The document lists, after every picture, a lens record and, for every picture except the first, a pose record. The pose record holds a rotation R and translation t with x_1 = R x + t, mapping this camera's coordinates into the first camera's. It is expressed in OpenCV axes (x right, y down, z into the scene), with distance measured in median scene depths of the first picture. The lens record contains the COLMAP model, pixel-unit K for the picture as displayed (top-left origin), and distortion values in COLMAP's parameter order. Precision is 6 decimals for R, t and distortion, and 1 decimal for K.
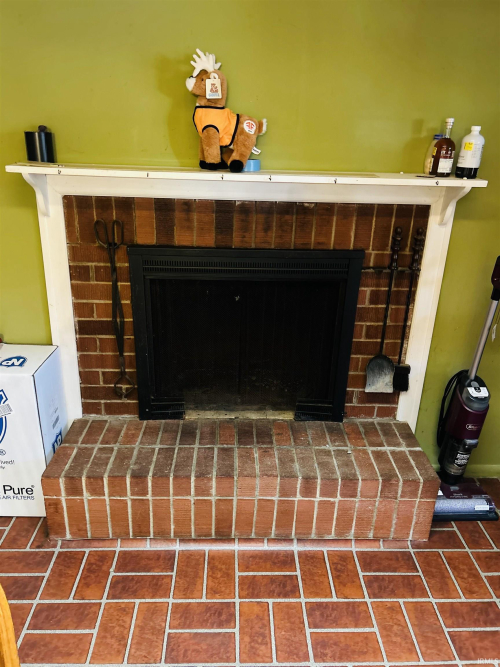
lens RADIAL K [[496.4, 0, 245.6], [0, 496.4, 329.3], [0, 0, 1]] dist [0.049679, -0.002206]
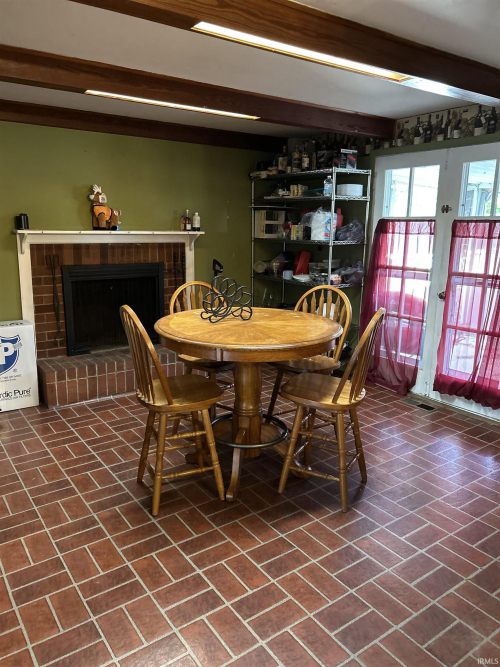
lens RADIAL K [[496.4, 0, 249.7], [0, 496.4, 335.3], [0, 0, 1]] dist [0.049679, -0.002206]
pose [[0.835204, -0.142563, 0.531141, -0.752937], [0.208980, 0.975640, -0.066744, 0.440559], [-0.508687, 0.166743, 0.844651, -1.191547]]
